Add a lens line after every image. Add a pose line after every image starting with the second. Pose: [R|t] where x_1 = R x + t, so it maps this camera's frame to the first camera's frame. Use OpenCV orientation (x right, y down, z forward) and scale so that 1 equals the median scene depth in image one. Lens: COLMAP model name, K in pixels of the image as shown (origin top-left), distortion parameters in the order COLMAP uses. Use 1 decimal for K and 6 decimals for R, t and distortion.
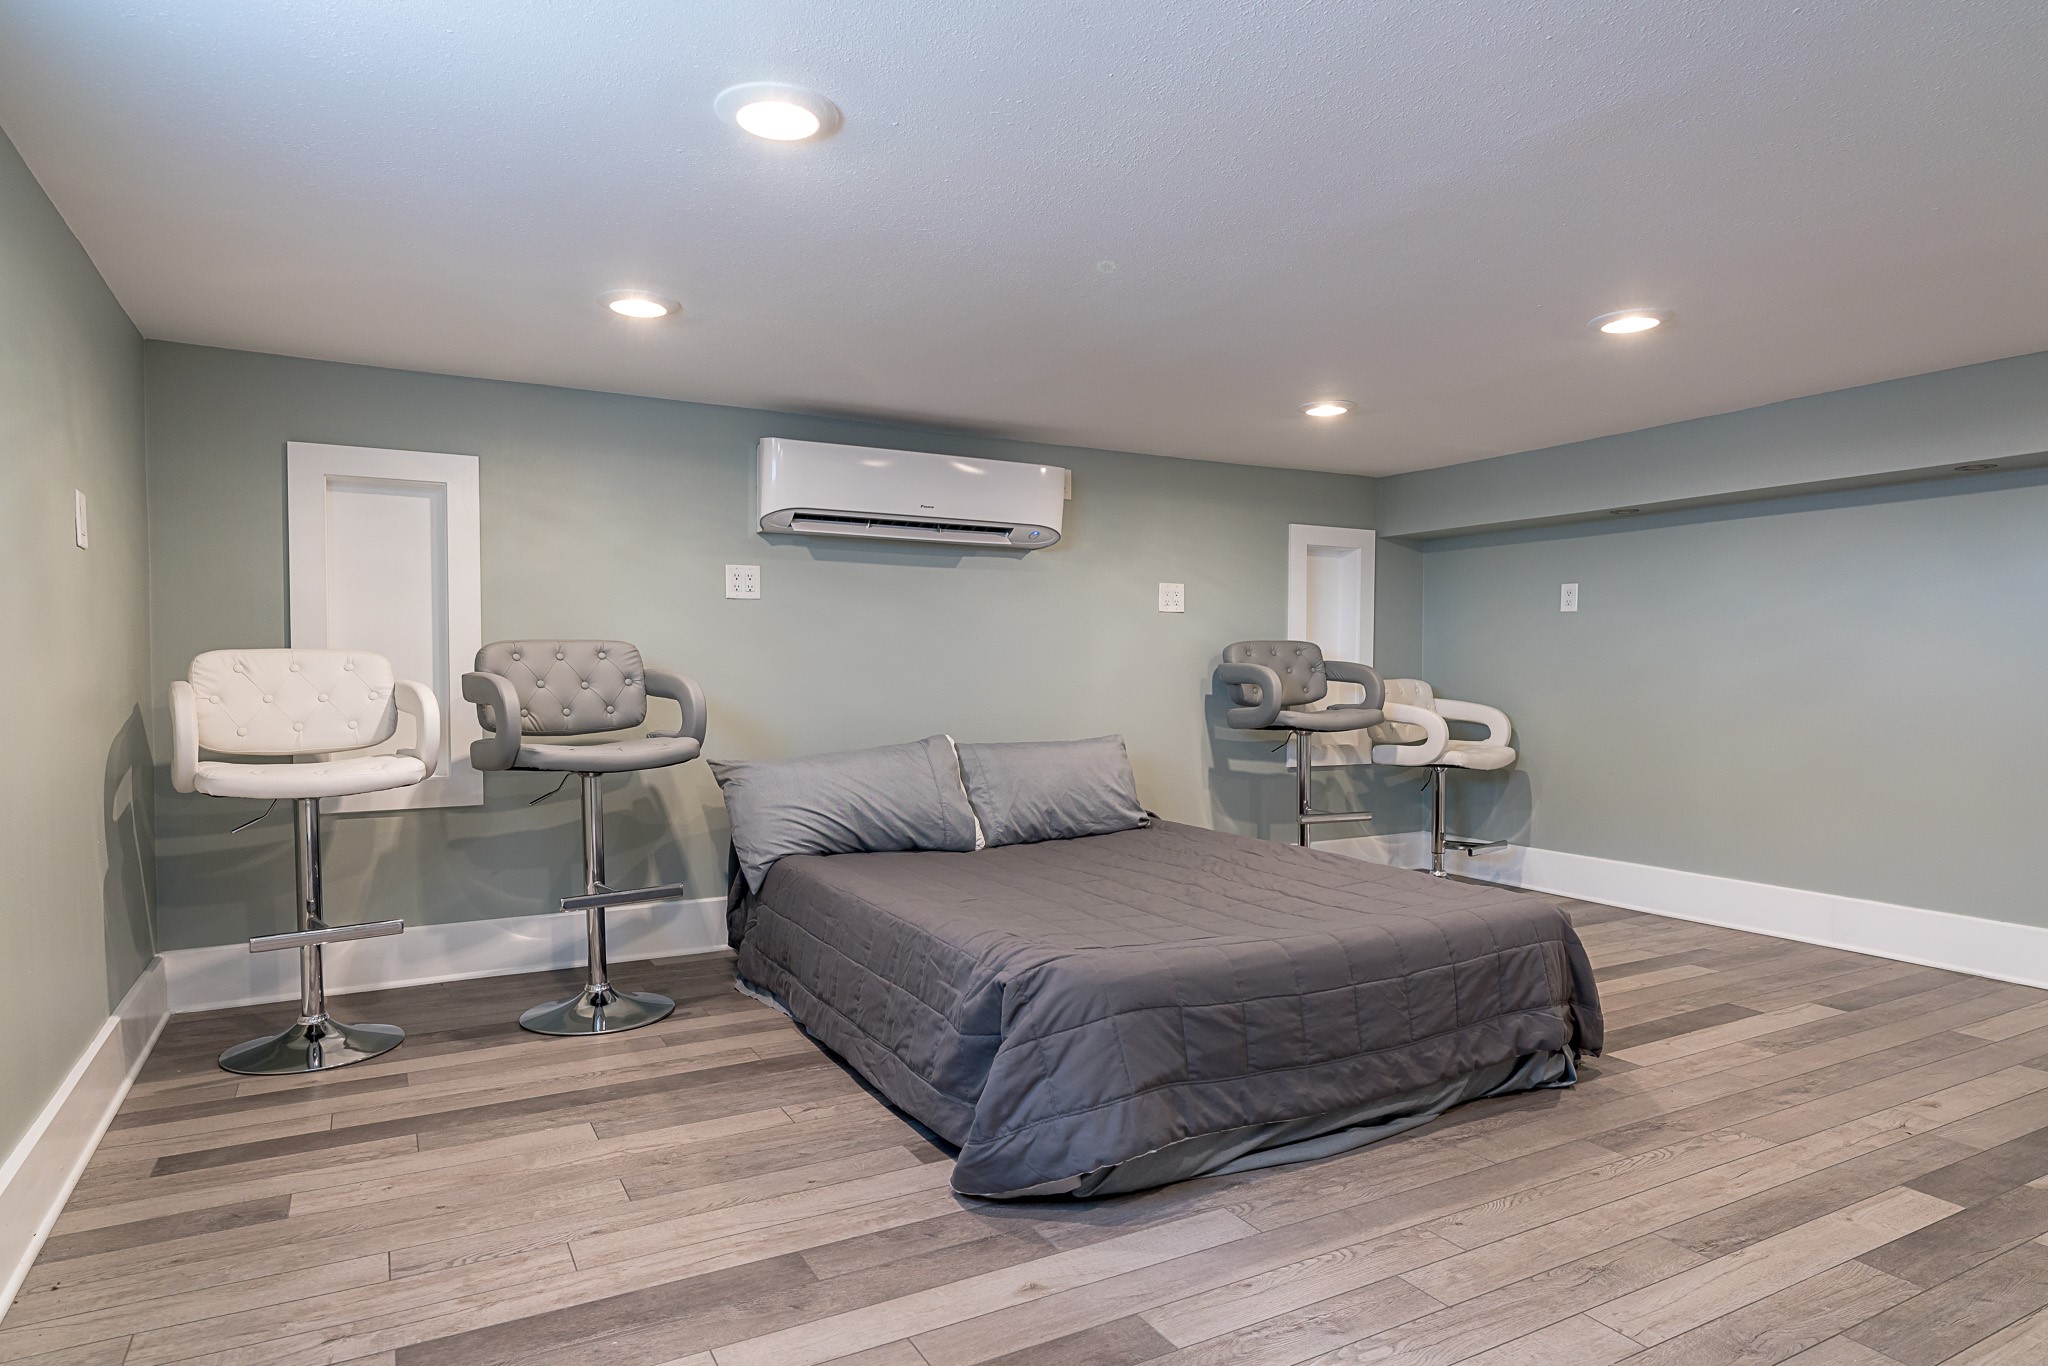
lens RADIAL K [[1102.6, 0, 1051.7], [0, 1102.6, 677.1], [0, 0, 1]] dist [-0.003059, 0.002851]
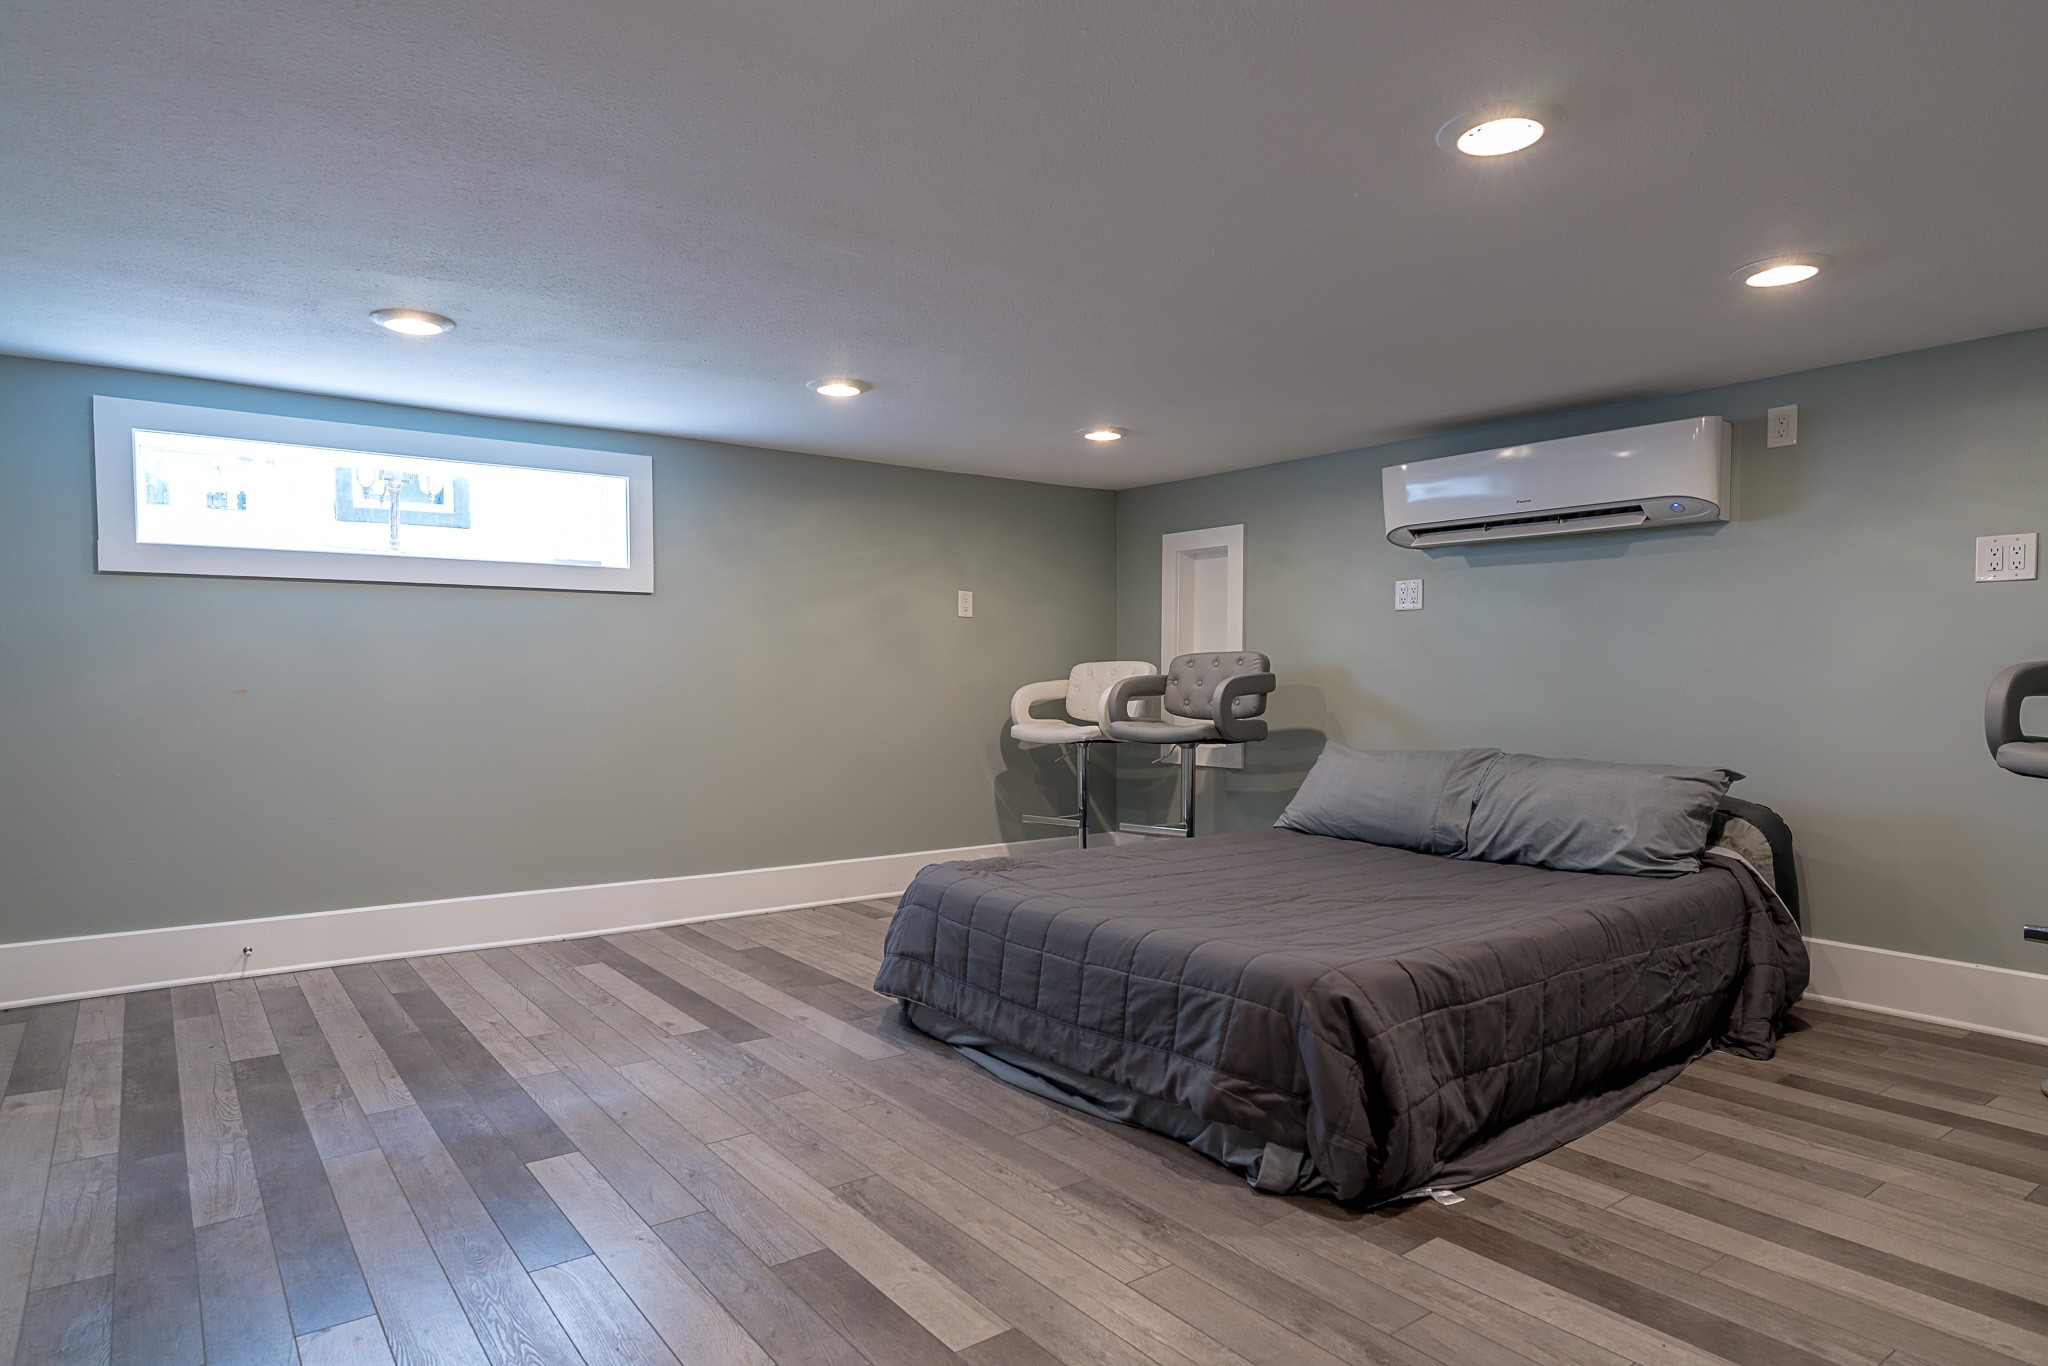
lens RADIAL K [[1102.6, 0, 1051.7], [0, 1102.6, 677.1], [0, 0, 1]] dist [-0.003059, 0.002851]
pose [[0.215778, 0.002267, -0.976440, 1.270196], [-0.006803, 0.999977, 0.000818, -0.002636], [0.976419, 0.006467, 0.215788, 0.703578]]
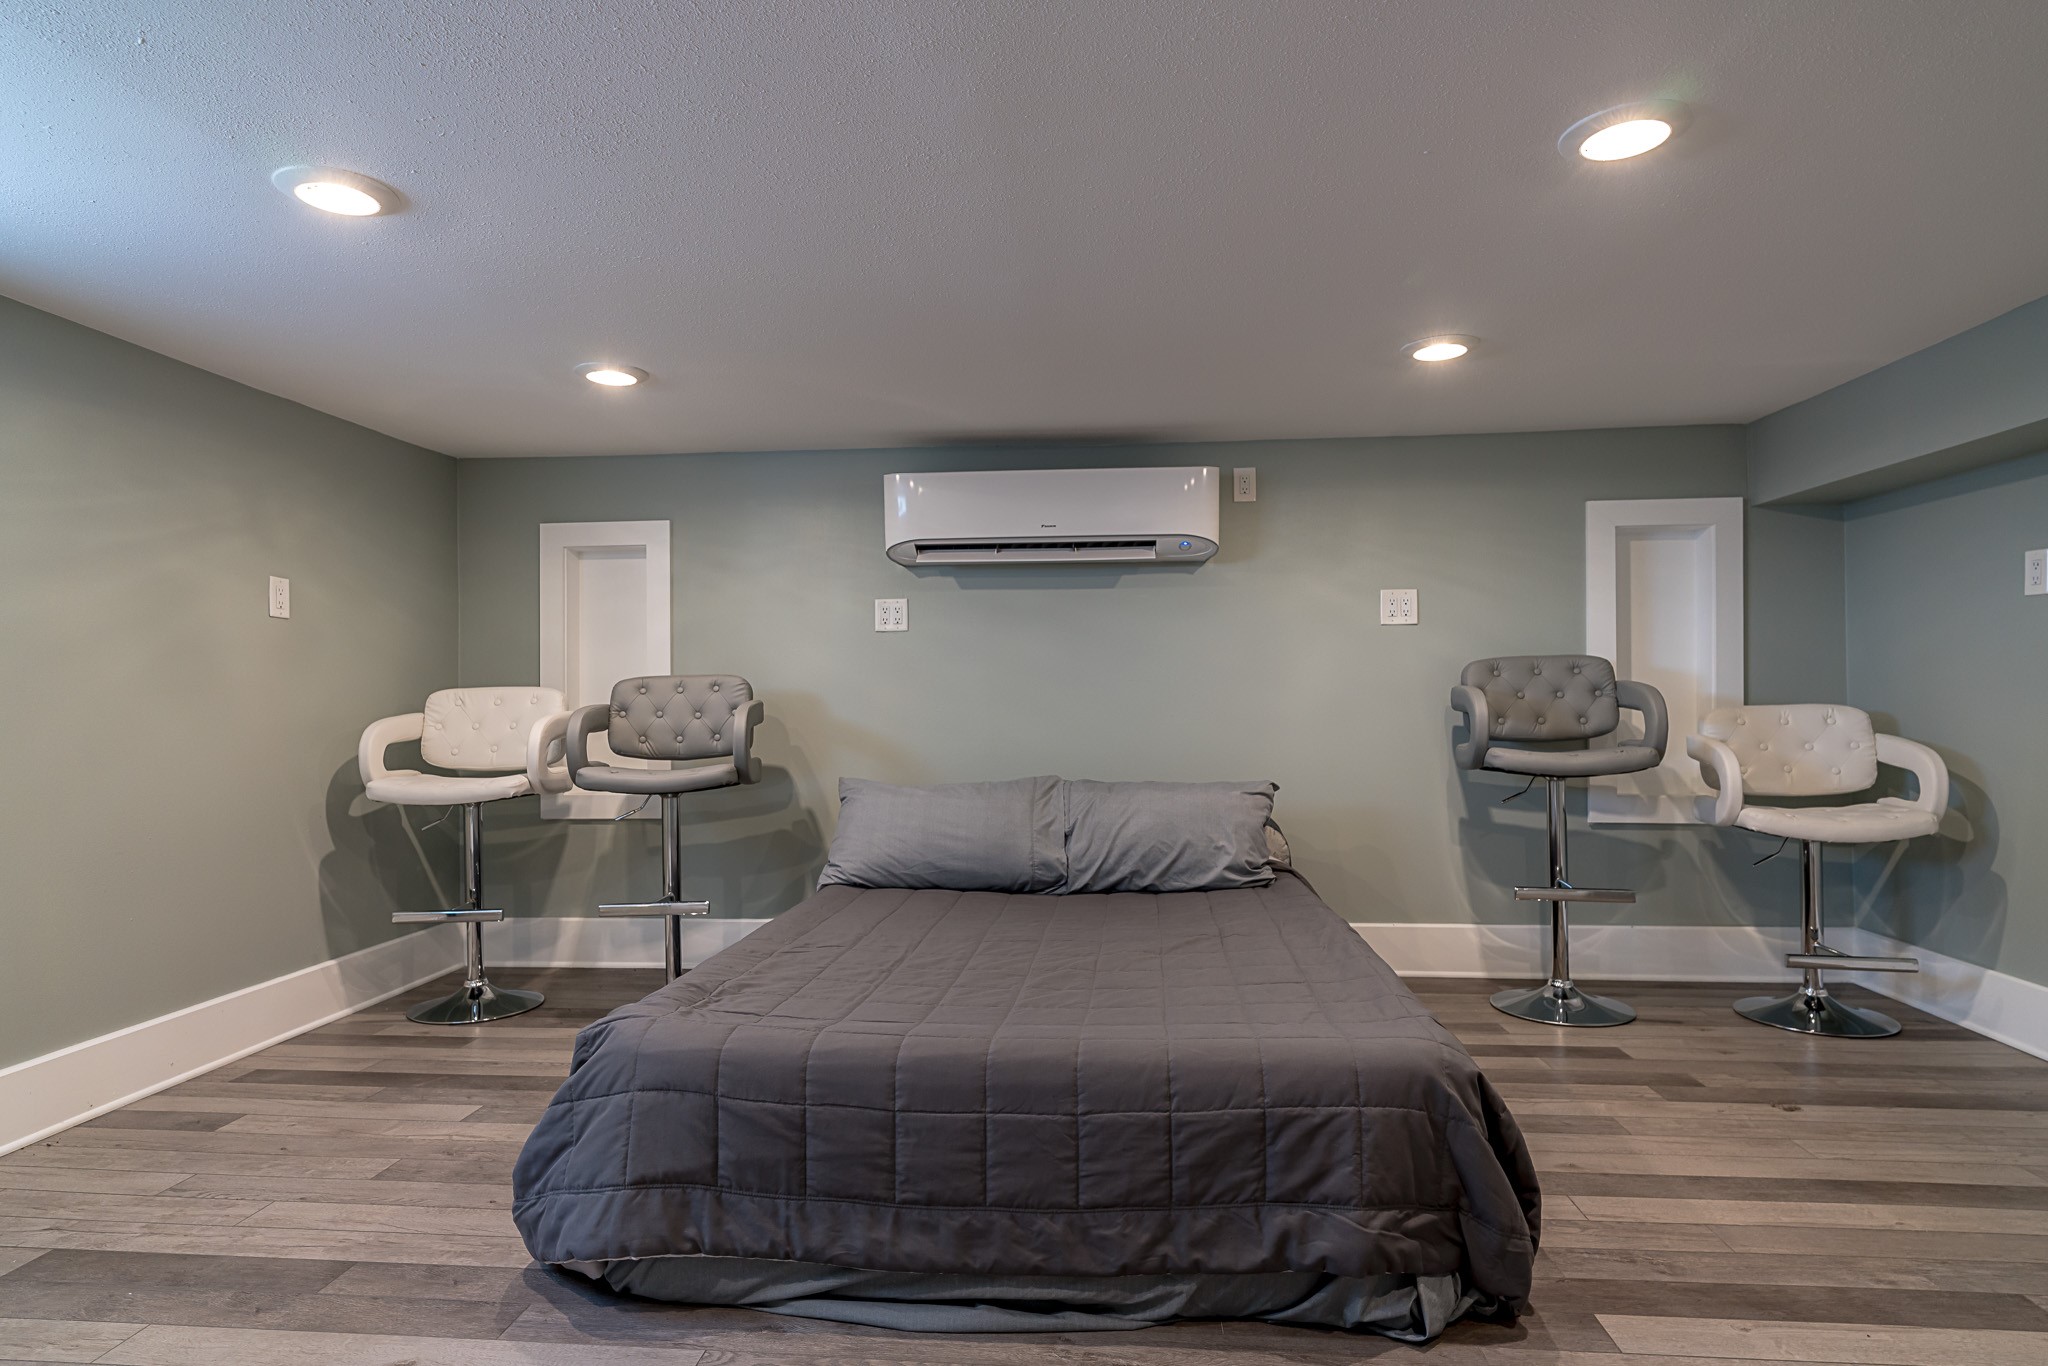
lens RADIAL K [[1099.8, 0, 1019.0], [0, 1099.8, 679.5], [0, 0, 1]] dist [-0.003016, 0.001859]
pose [[0.840743, -0.018118, -0.541131, 0.652076], [0.005639, 0.999679, -0.024711, 0.000334], [0.541405, 0.017724, 0.840575, 0.343338]]
